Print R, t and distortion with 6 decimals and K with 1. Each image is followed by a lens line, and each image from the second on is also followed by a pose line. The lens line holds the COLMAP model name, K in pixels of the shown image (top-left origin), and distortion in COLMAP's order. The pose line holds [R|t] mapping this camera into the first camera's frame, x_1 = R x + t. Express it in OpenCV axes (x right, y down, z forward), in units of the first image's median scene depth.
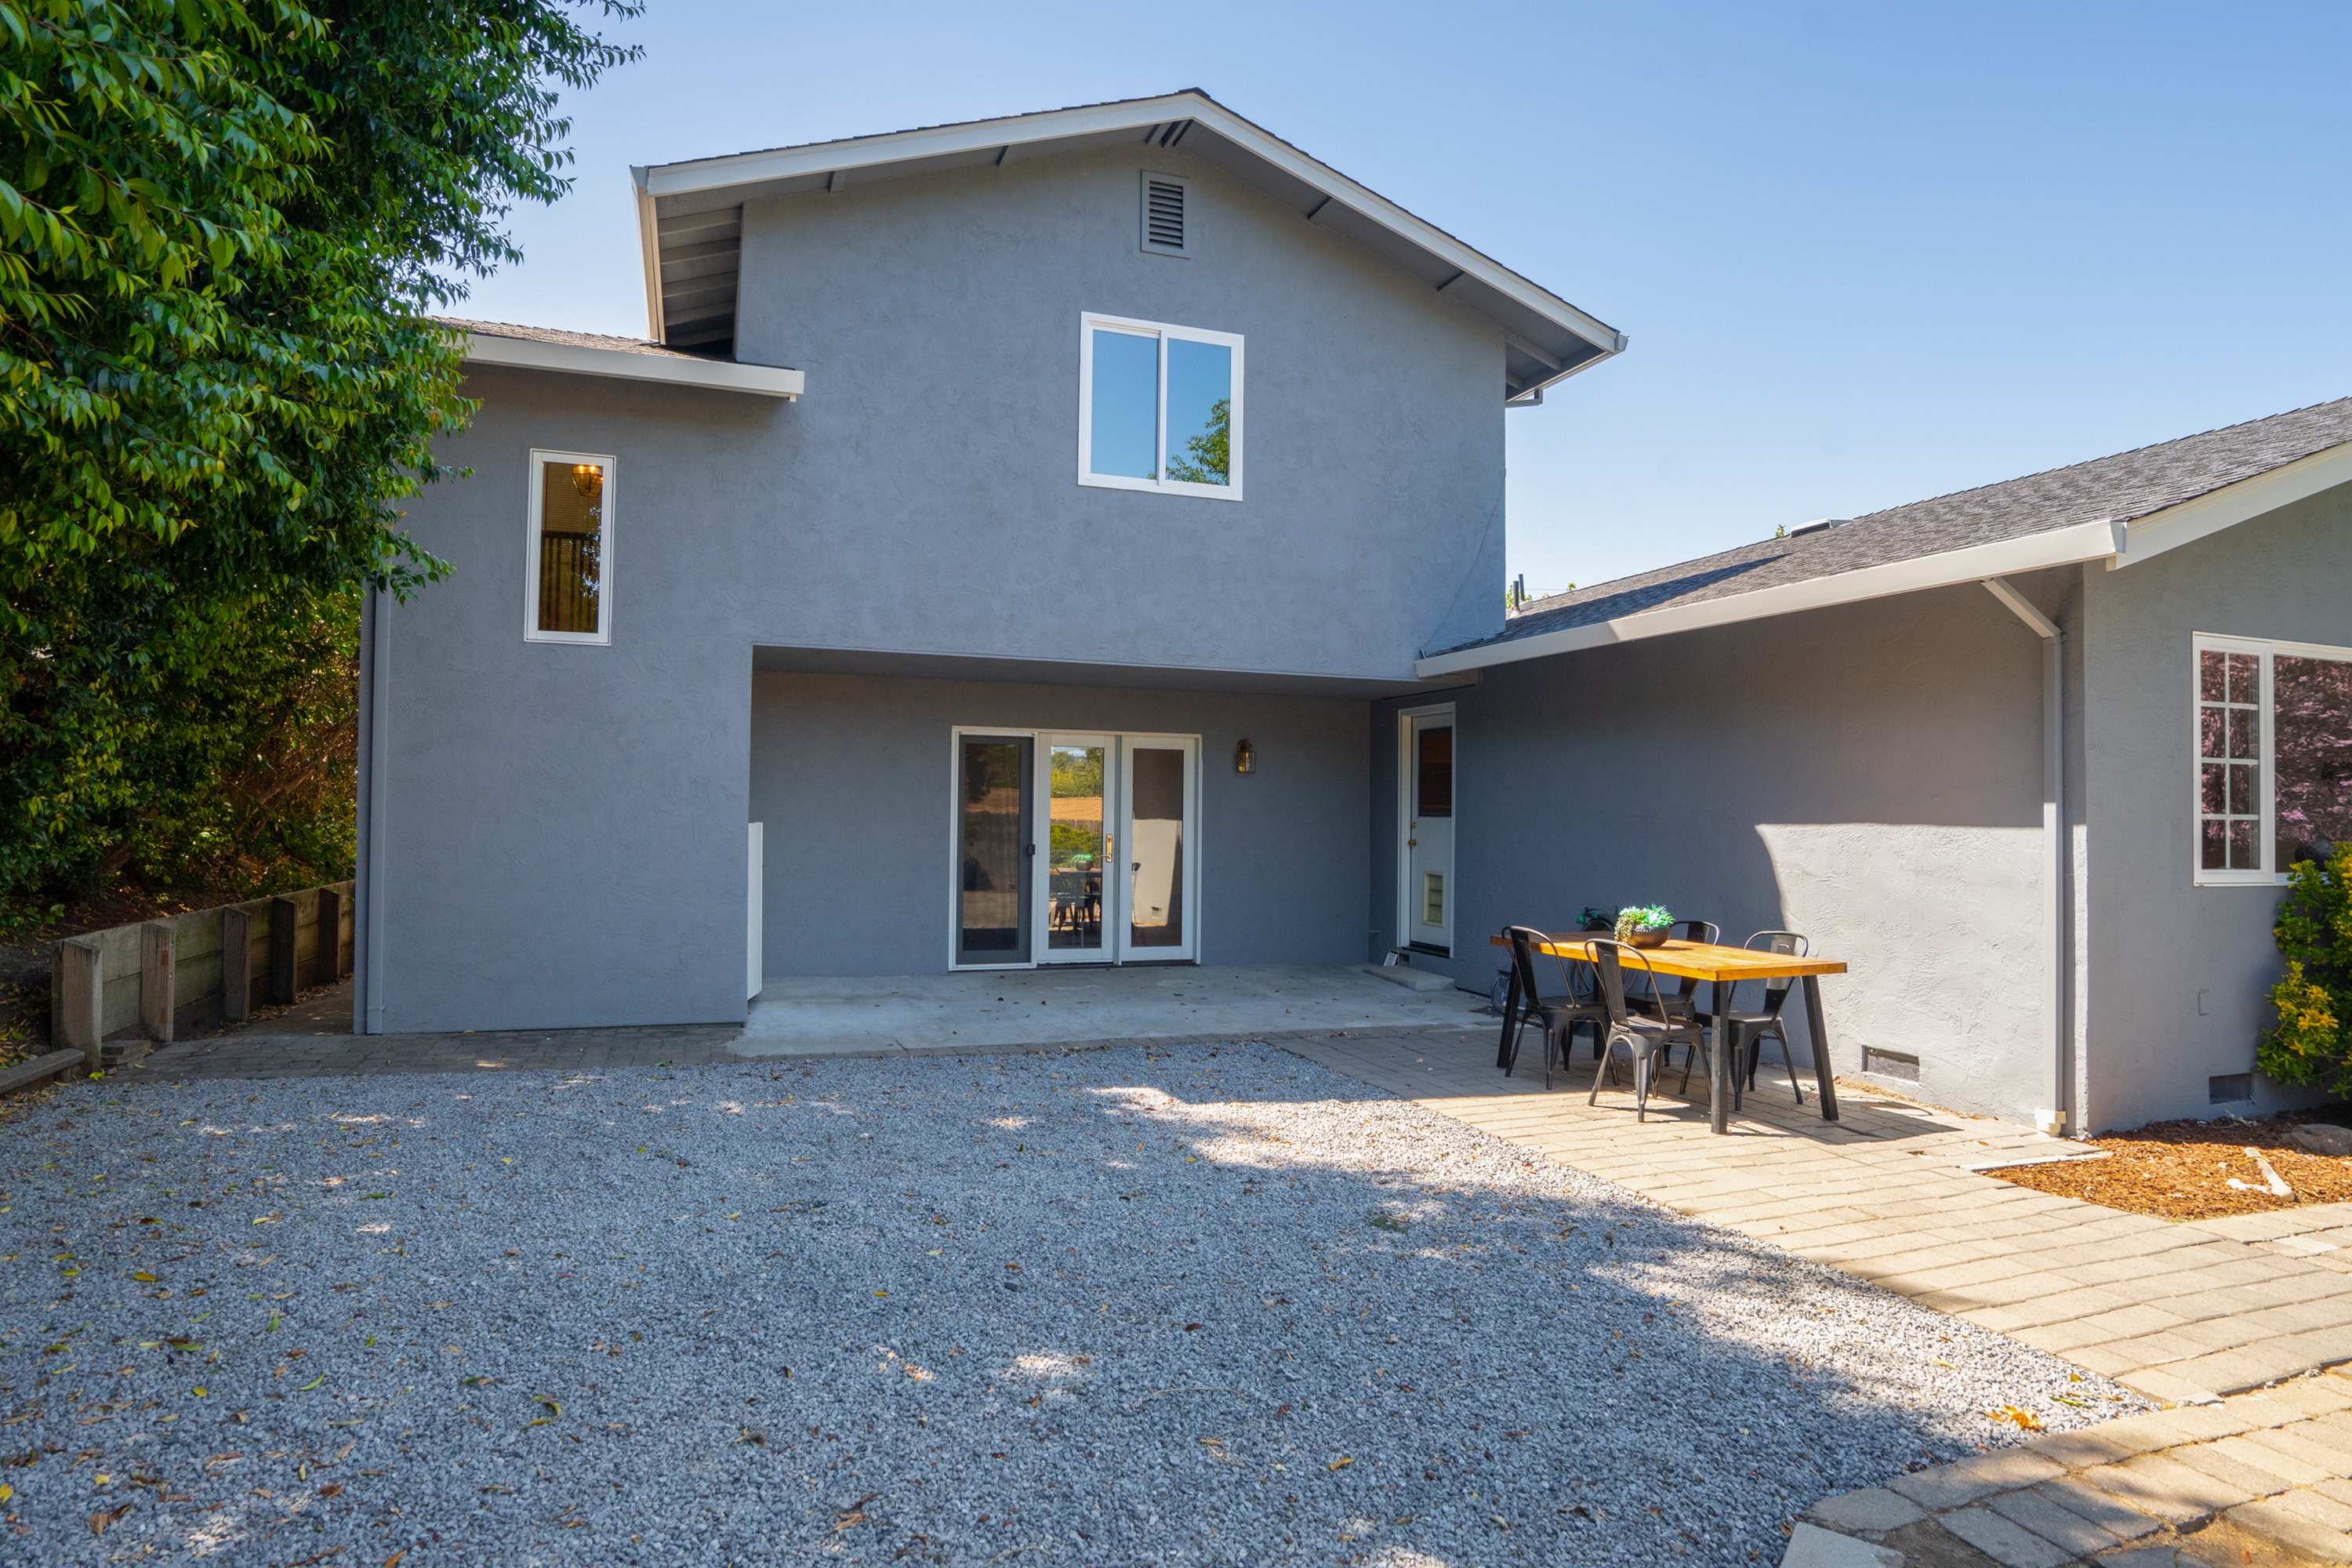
lens RADIAL K [[1314.2, 0, 1176.0], [0, 1314.2, 784.0], [0, 0, 1]] dist [-0.053453, 0.027419]
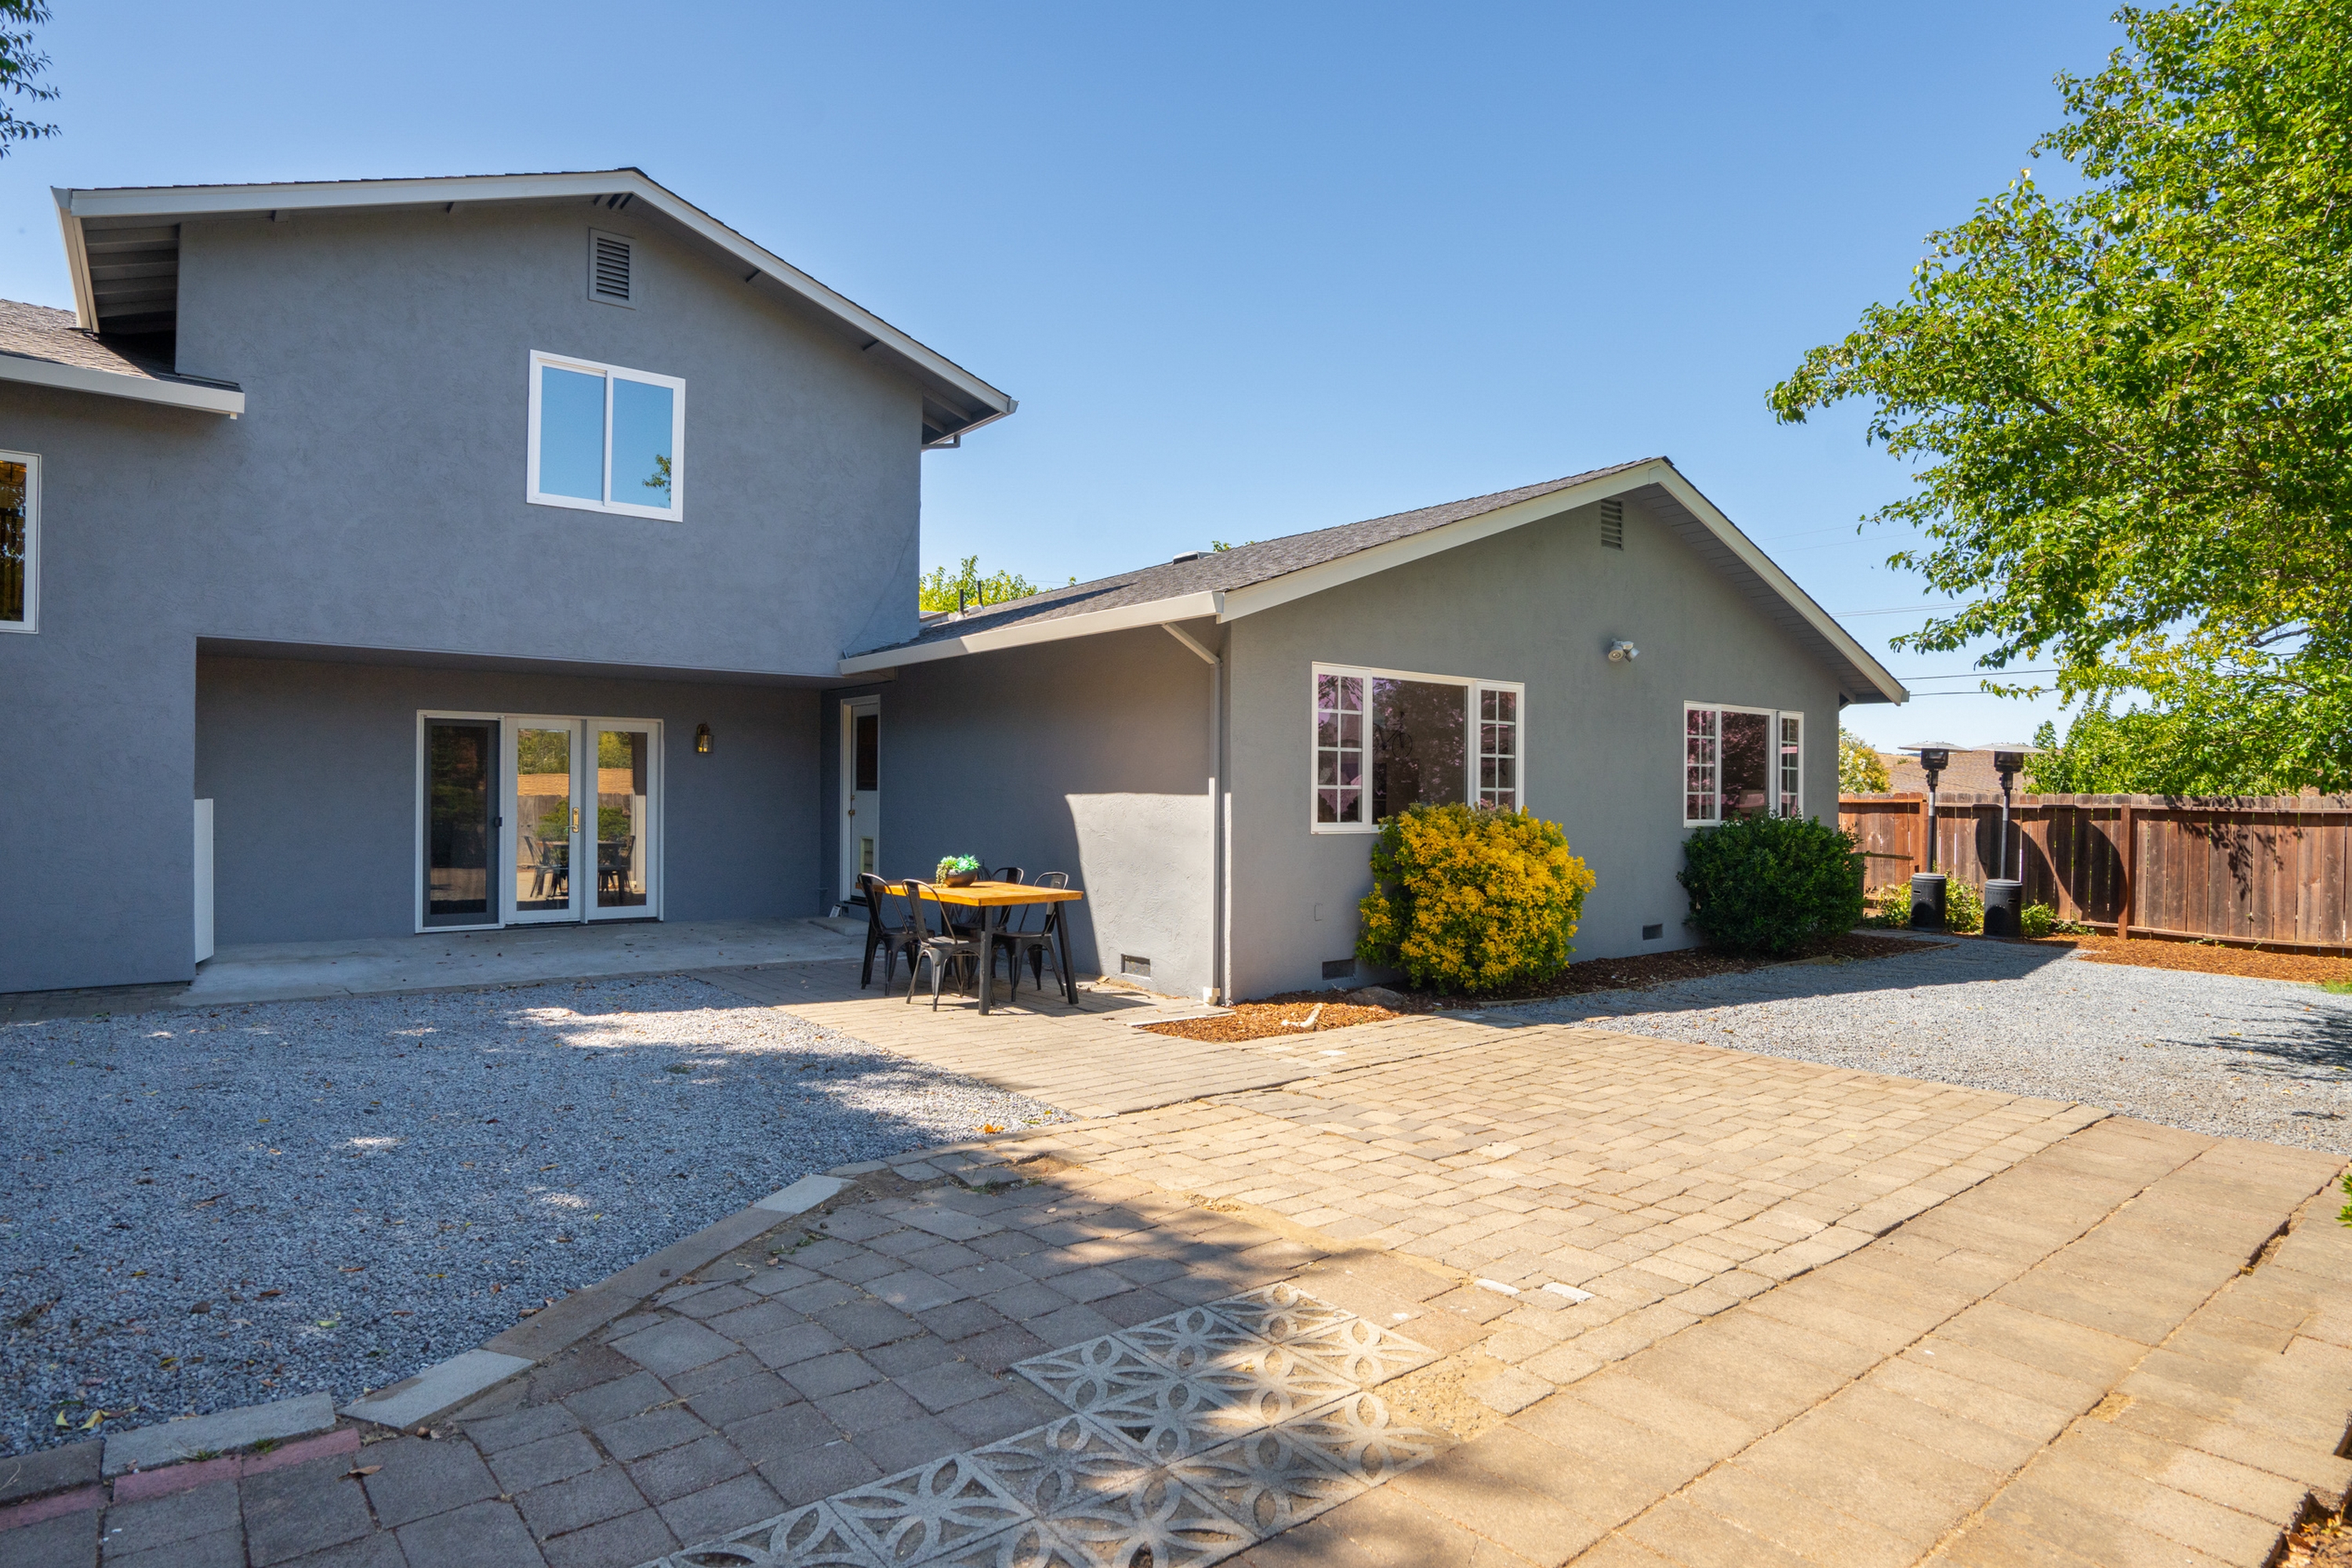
lens RADIAL K [[1314.2, 0, 1176.0], [0, 1314.2, 784.0], [0, 0, 1]] dist [-0.053453, 0.027419]
pose [[0.951820, -0.004299, 0.306628, 0.131460], [-0.001589, 0.999819, 0.018947, -0.004908], [-0.306654, -0.018522, 0.951641, -0.289939]]
